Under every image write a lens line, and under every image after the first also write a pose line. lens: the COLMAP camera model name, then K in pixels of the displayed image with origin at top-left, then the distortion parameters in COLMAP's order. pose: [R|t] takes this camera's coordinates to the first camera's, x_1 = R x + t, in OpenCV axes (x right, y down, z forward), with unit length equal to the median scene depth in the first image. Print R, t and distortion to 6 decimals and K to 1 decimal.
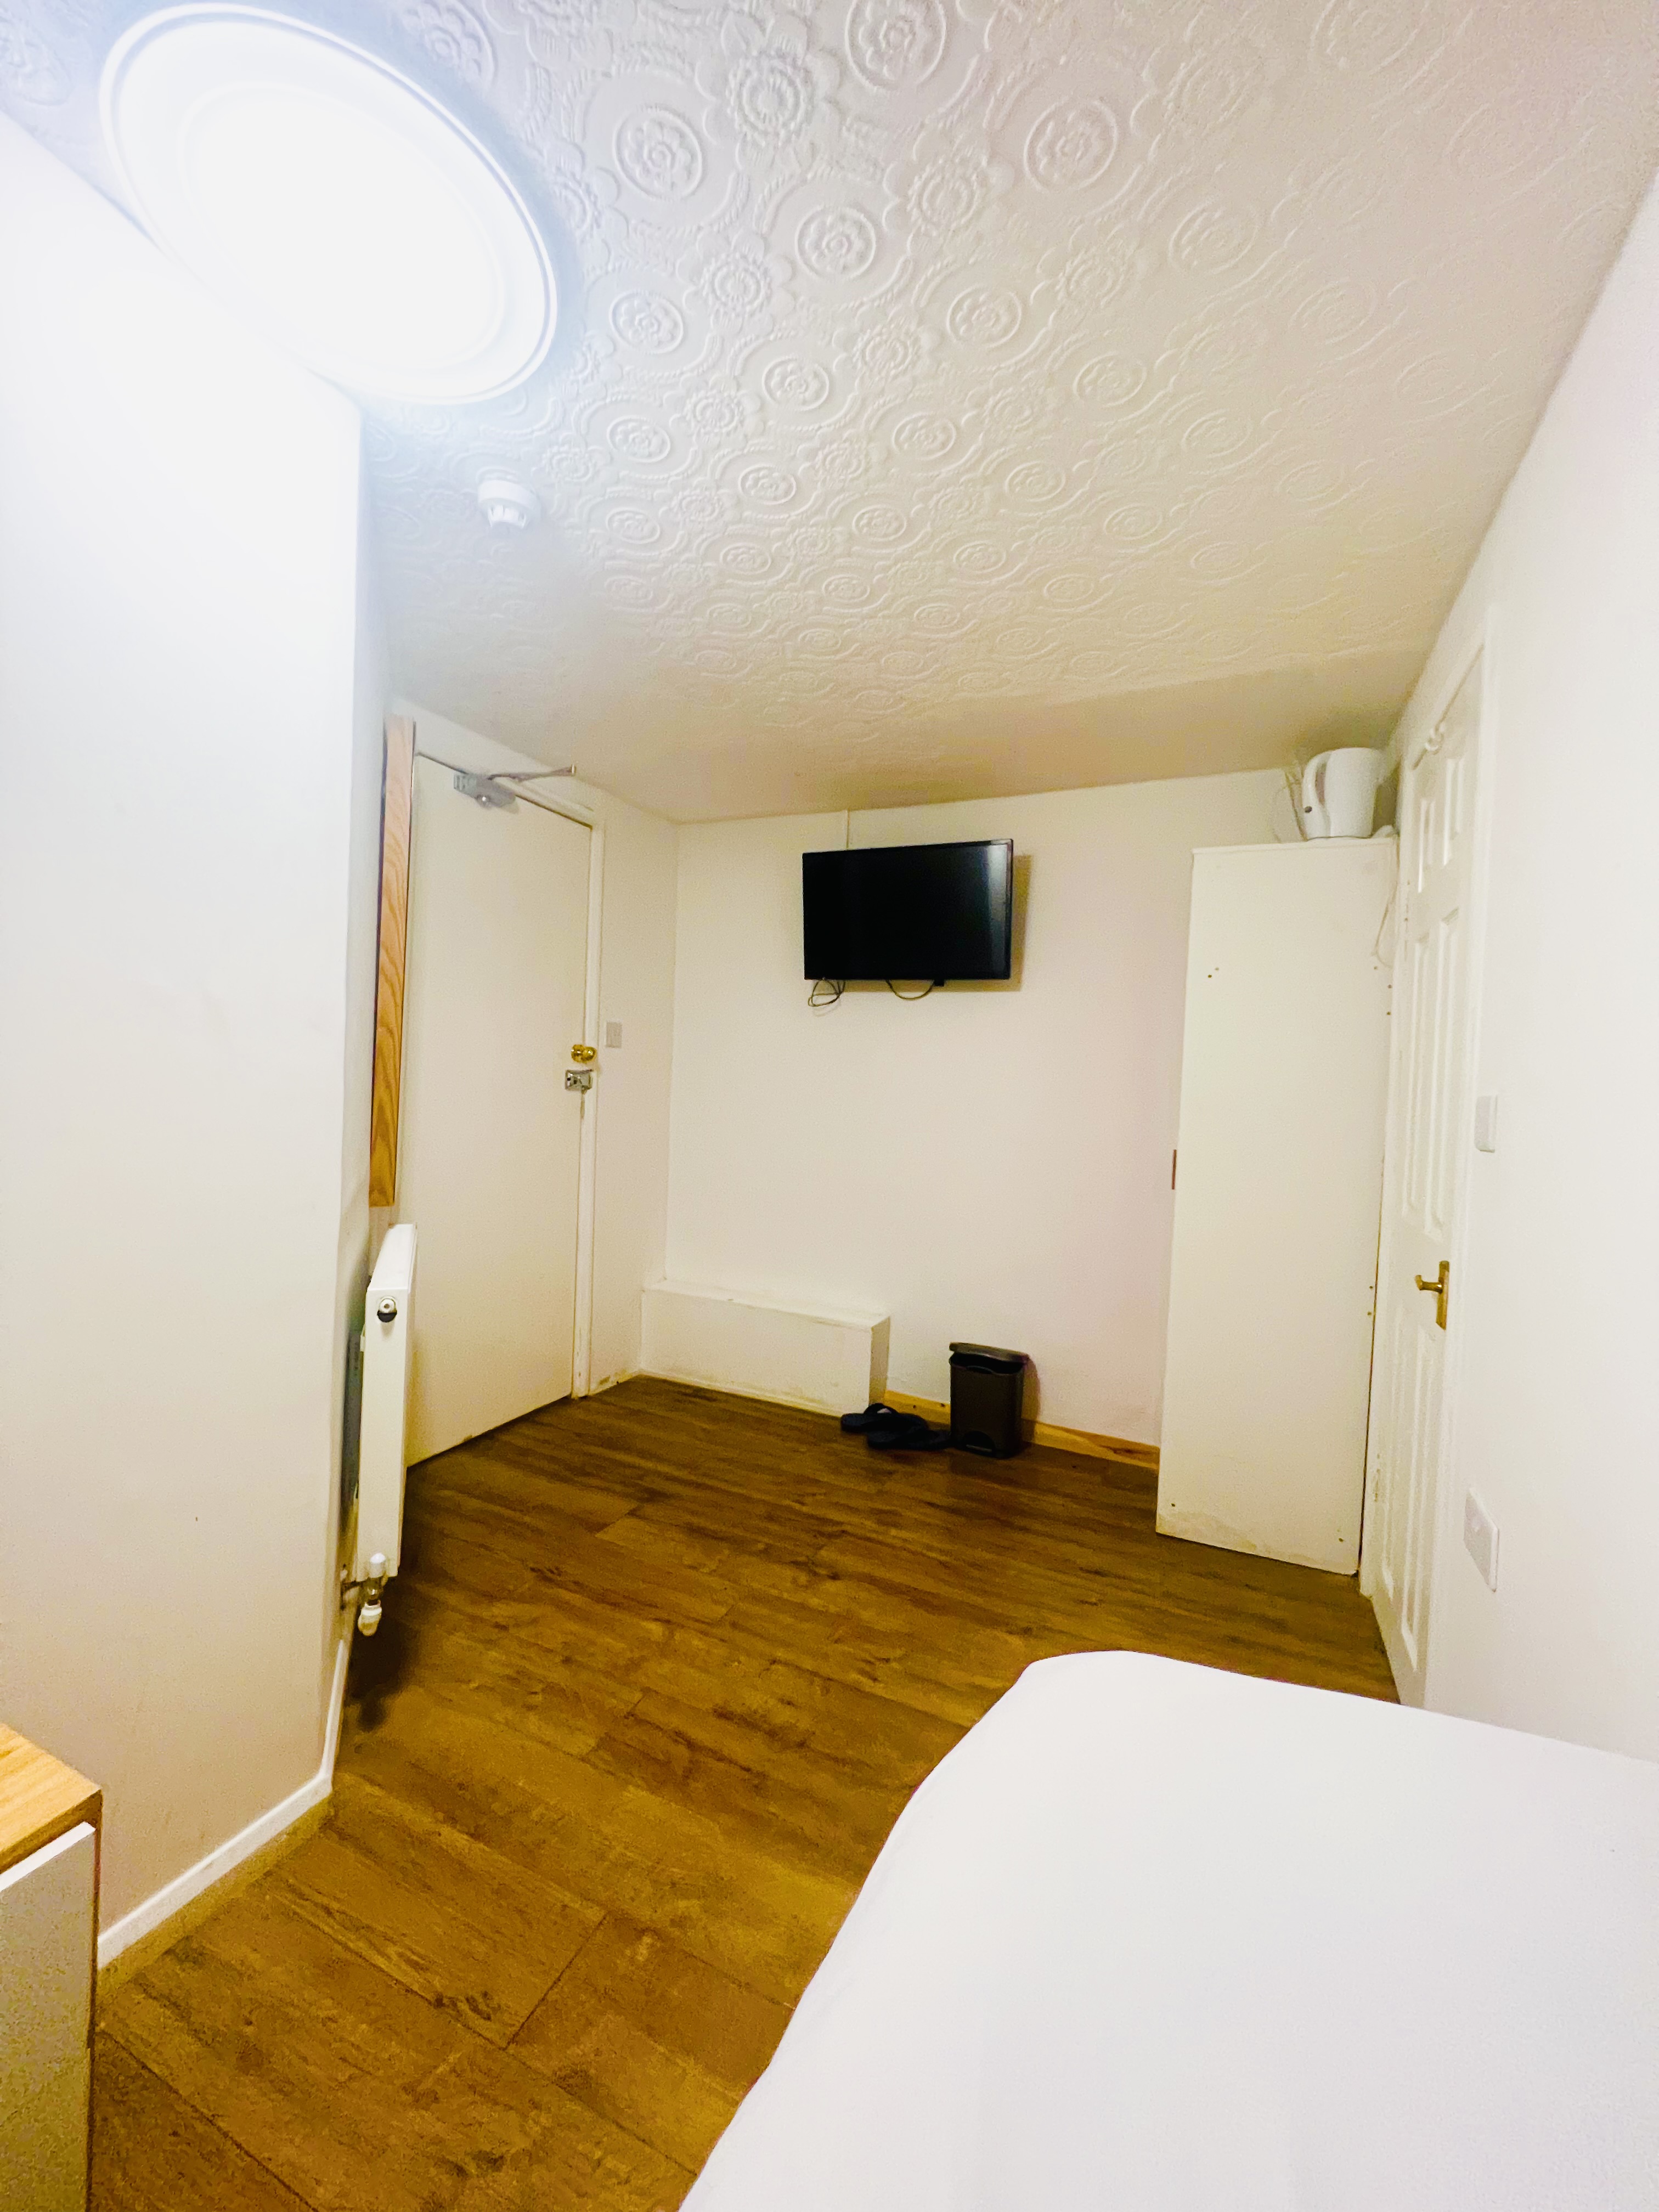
lens RADIAL K [[879.9, 0, 831.2], [0, 879.9, 1105.8], [0, 0, 1]] dist [-0.001058, 0.000246]
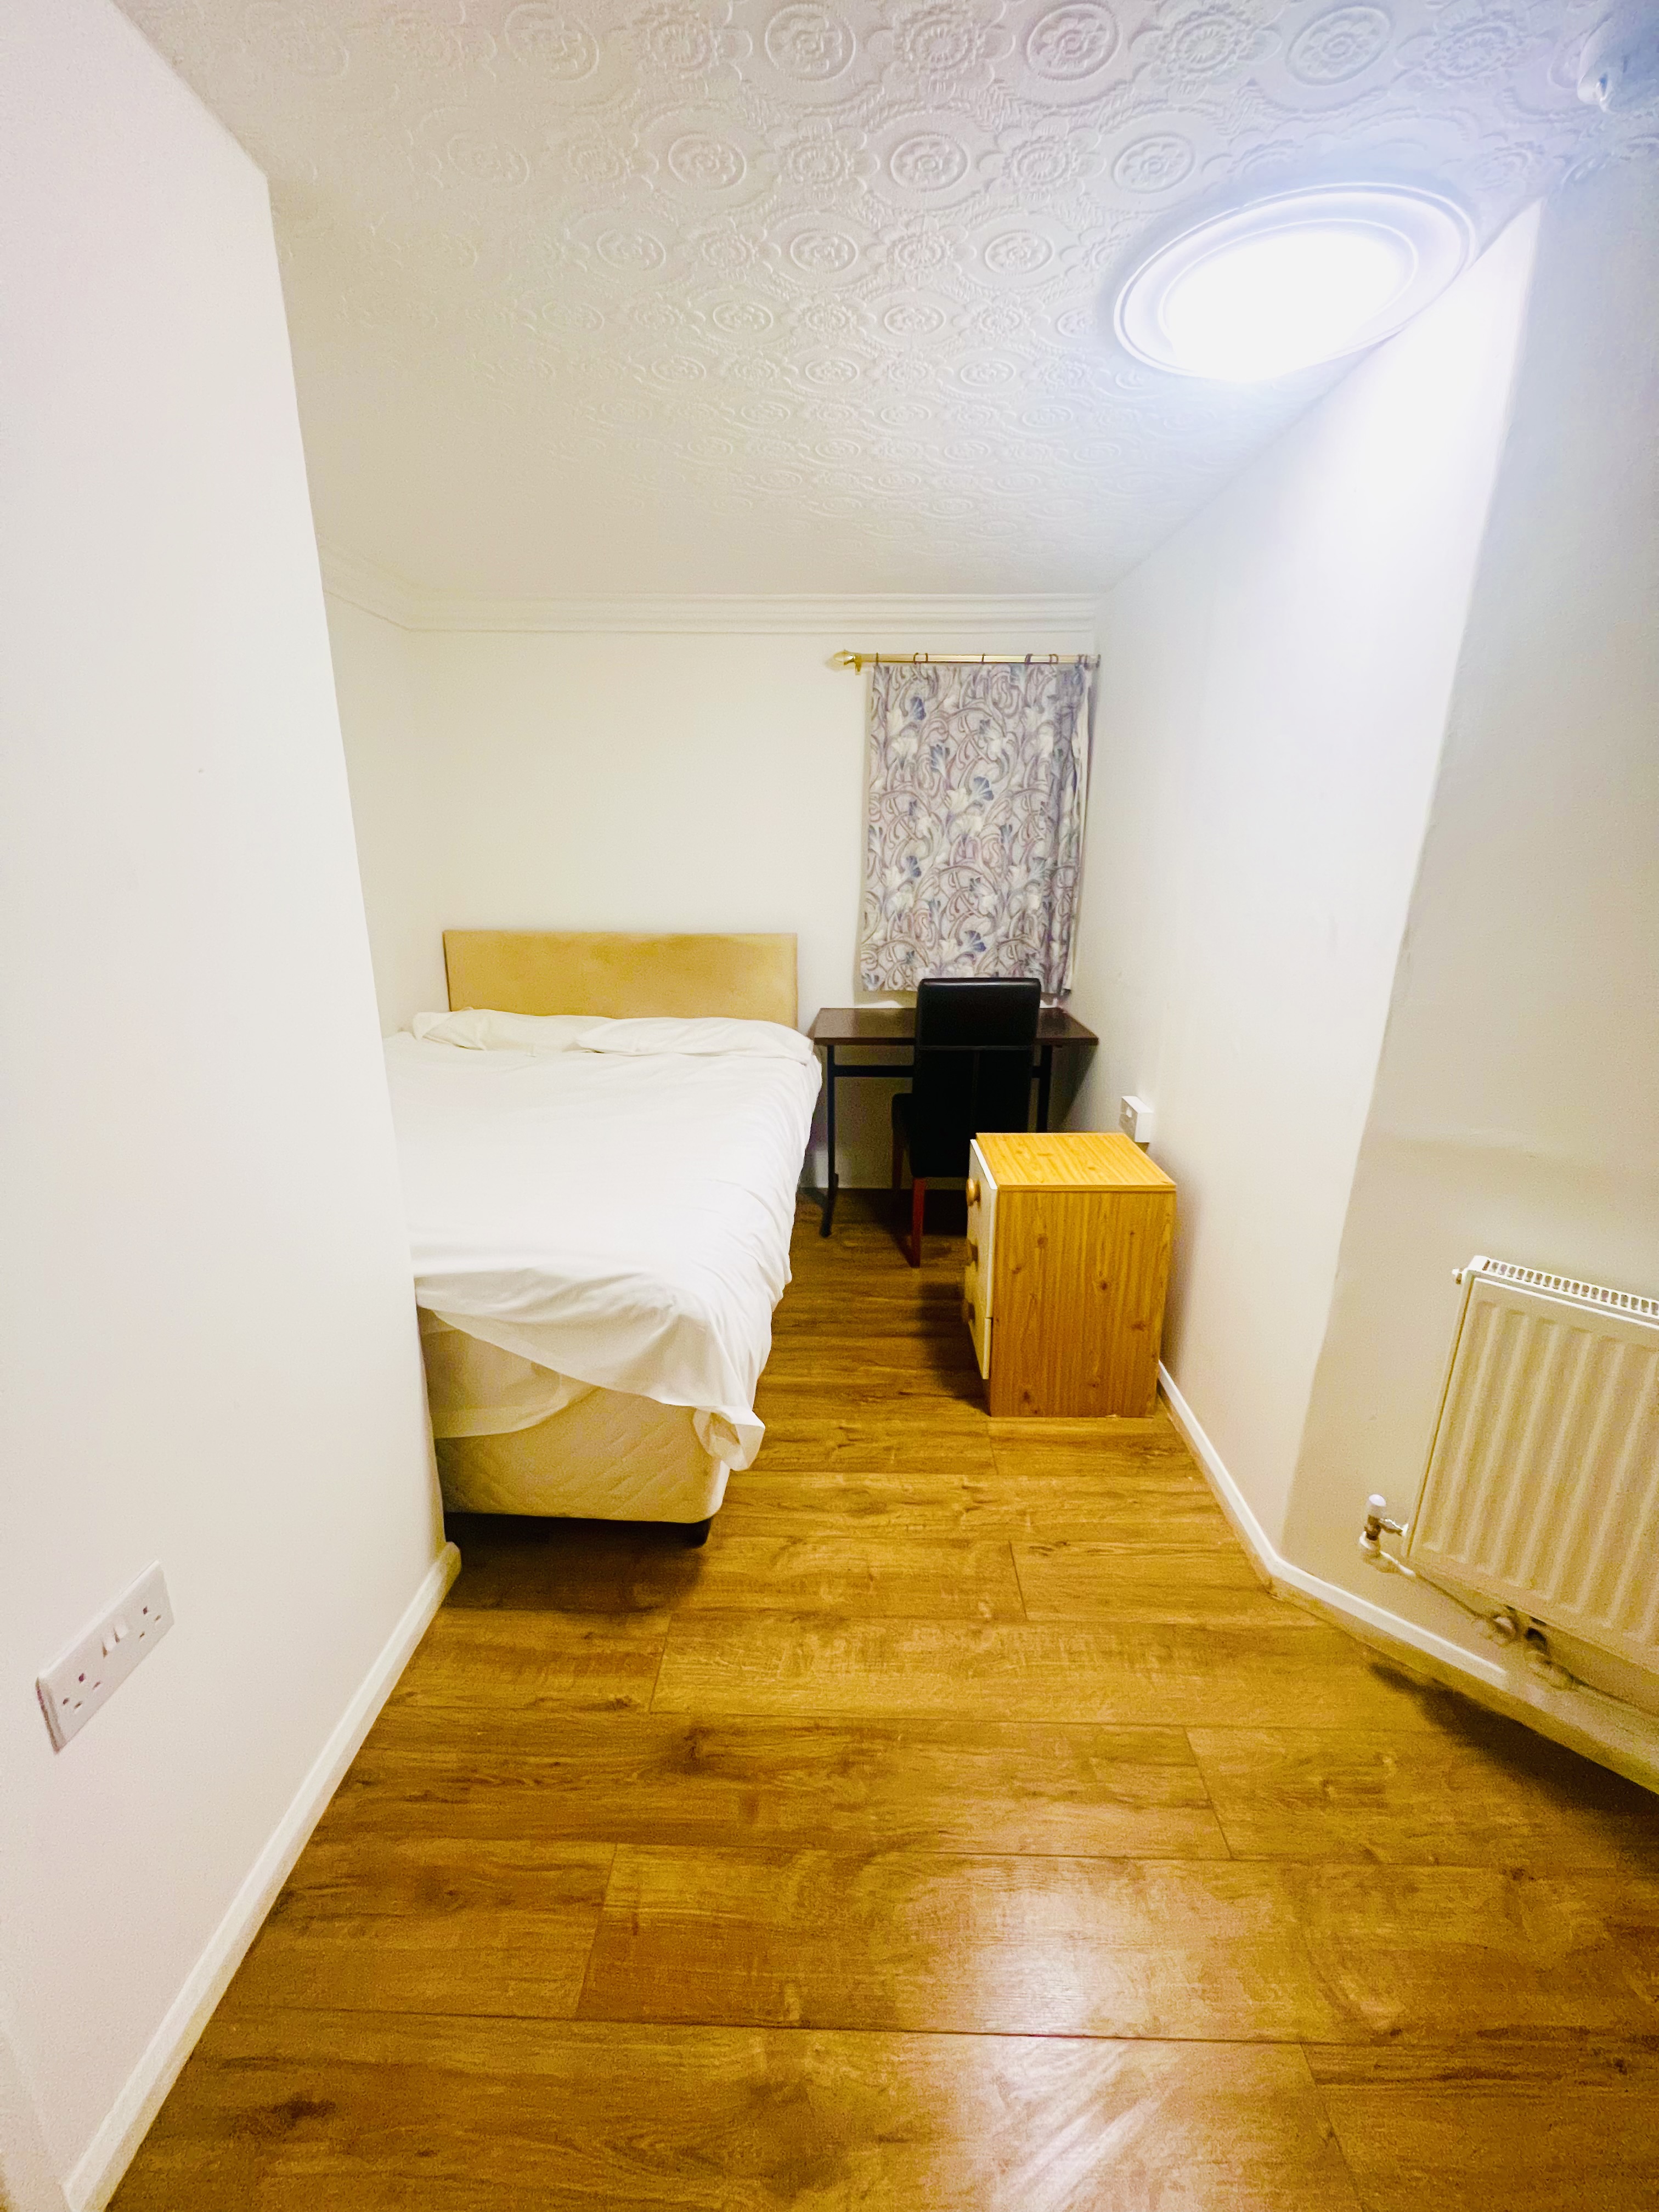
lens RADIAL K [[879.9, 0, 831.2], [0, 879.9, 1105.8], [0, 0, 1]] dist [-0.001058, 0.000246]
pose [[-0.922997, 0.054698, -0.380899, 0.279210], [-0.056195, 0.960075, 0.274041, -0.098336], [0.380681, 0.274344, -0.883073, 1.075483]]
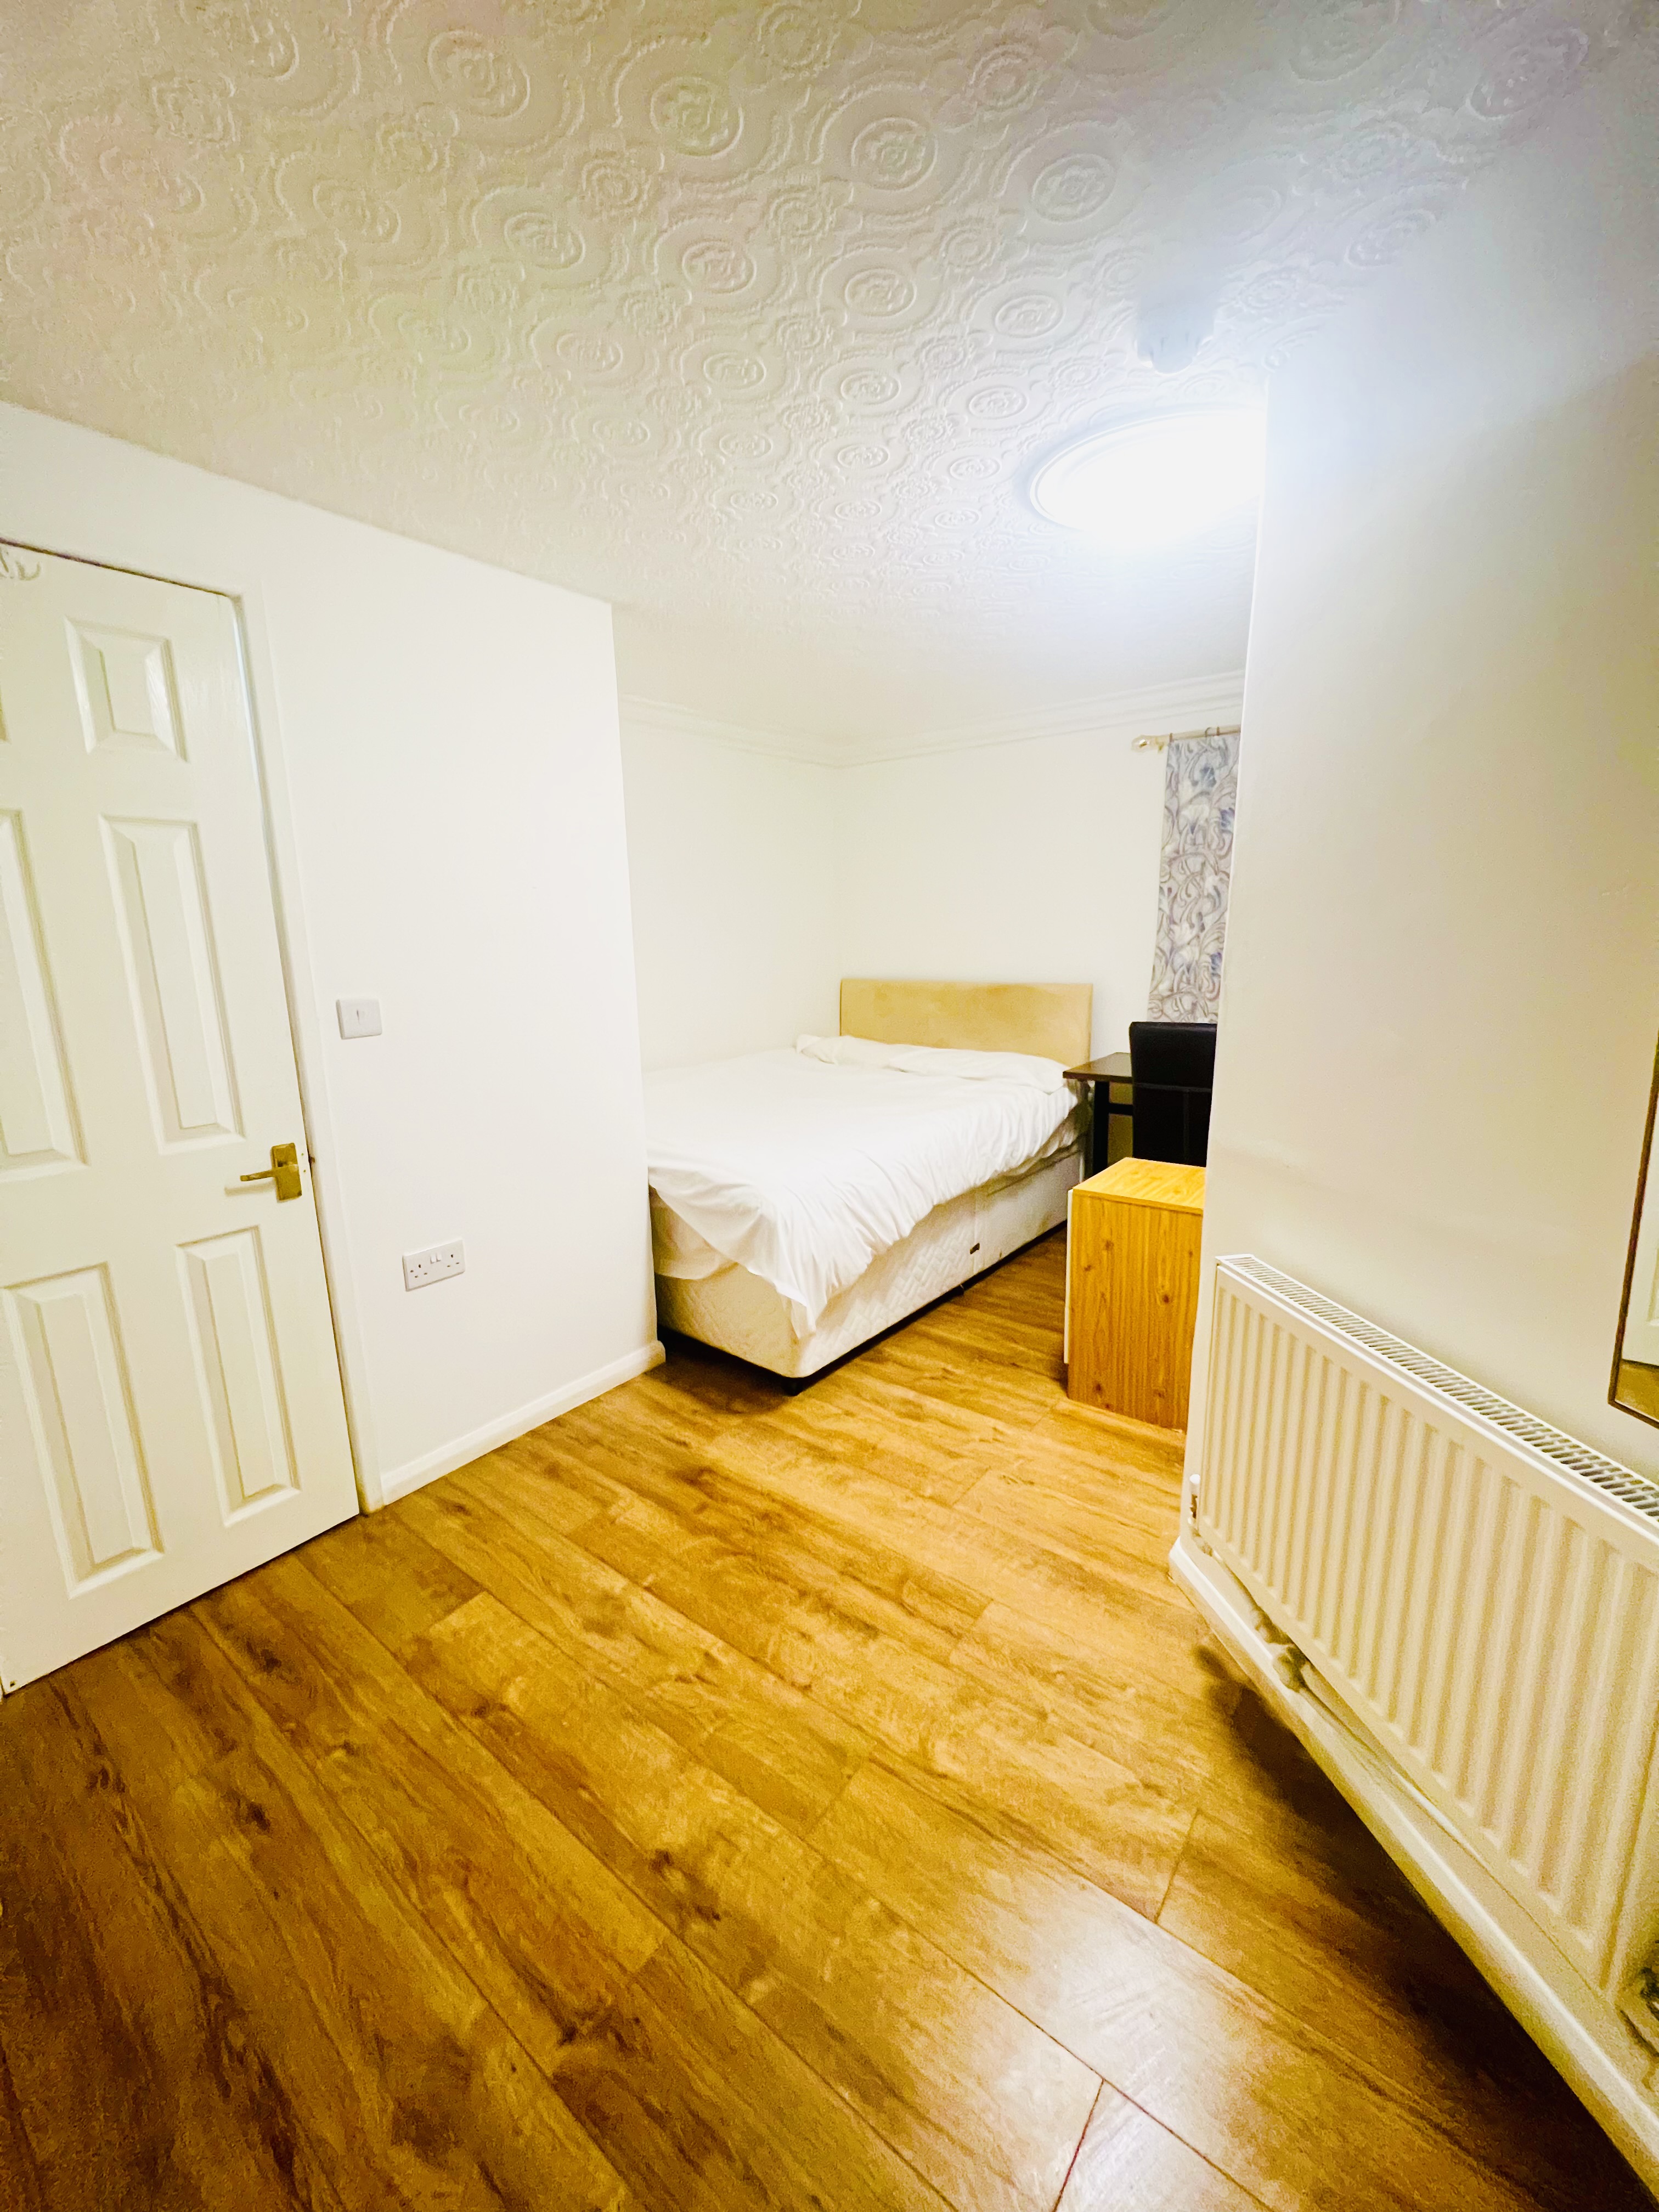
lens RADIAL K [[879.9, 0, 831.2], [0, 879.9, 1105.8], [0, 0, 1]] dist [-0.001058, 0.000246]
pose [[-0.969567, -0.072903, 0.233720, -0.214588], [-0.017879, 0.973171, 0.229387, -0.117627], [-0.244173, 0.218227, -0.944858, 1.439155]]
